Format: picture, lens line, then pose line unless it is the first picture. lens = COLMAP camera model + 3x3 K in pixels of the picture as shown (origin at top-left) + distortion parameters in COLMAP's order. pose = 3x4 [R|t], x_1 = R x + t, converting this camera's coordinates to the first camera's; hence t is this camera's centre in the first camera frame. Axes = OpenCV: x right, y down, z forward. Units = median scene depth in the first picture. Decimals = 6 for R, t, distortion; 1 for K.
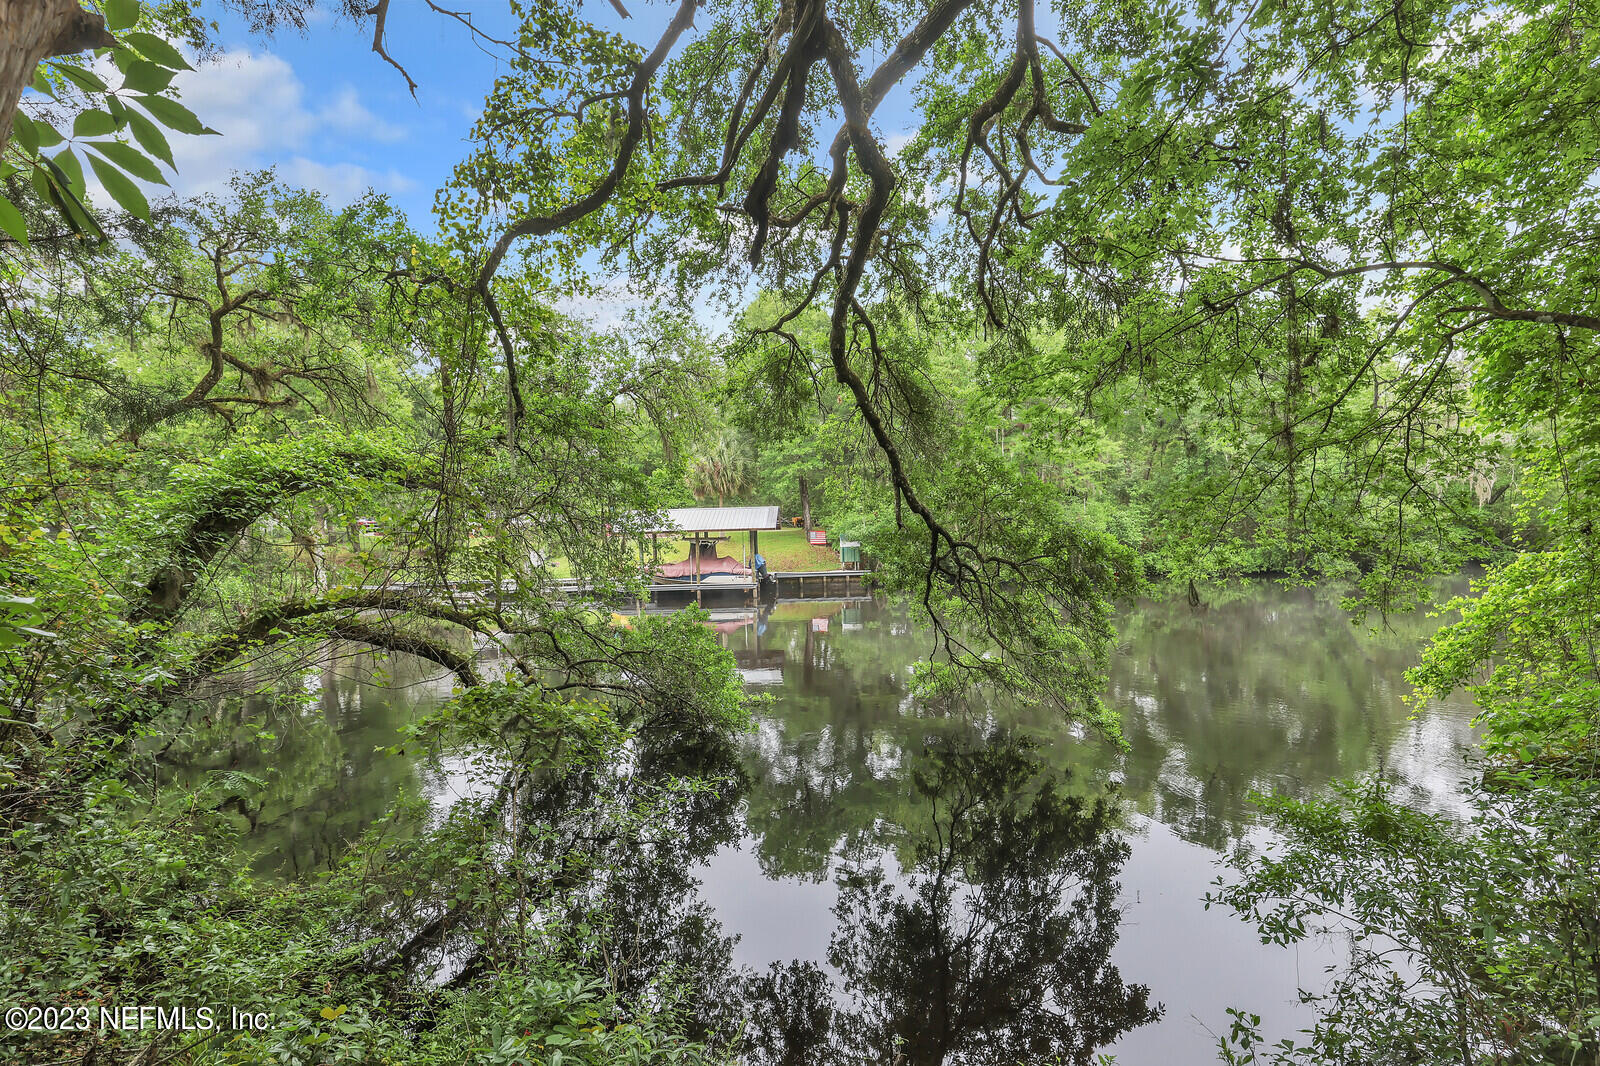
lens RADIAL K [[780.7, 0, 782.9], [0, 780.7, 532.1], [0, 0, 1]] dist [-0.017037, -0.000286]
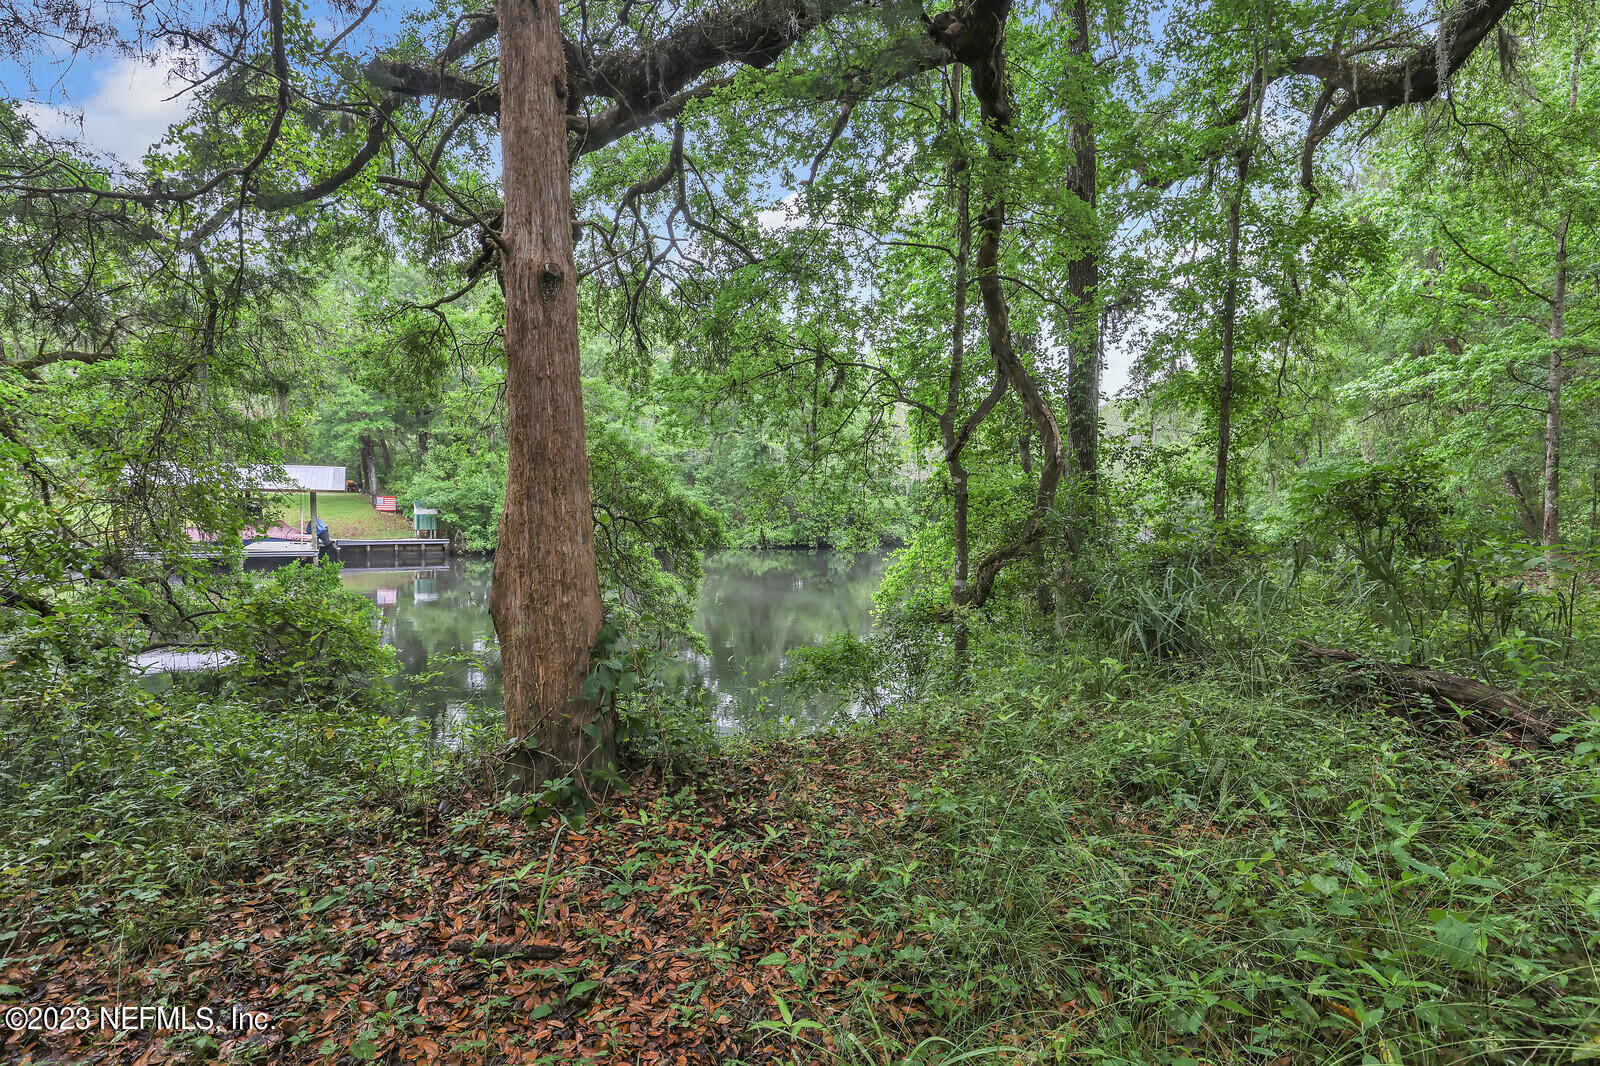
lens RADIAL K [[780.7, 0, 782.9], [0, 780.7, 532.1], [0, 0, 1]] dist [-0.017037, -0.000286]
pose [[0.856492, 0.023600, 0.515621, -0.123970], [-0.039812, 0.998999, 0.020406, 0.014998], [-0.514623, -0.038005, 0.856574, -0.189760]]
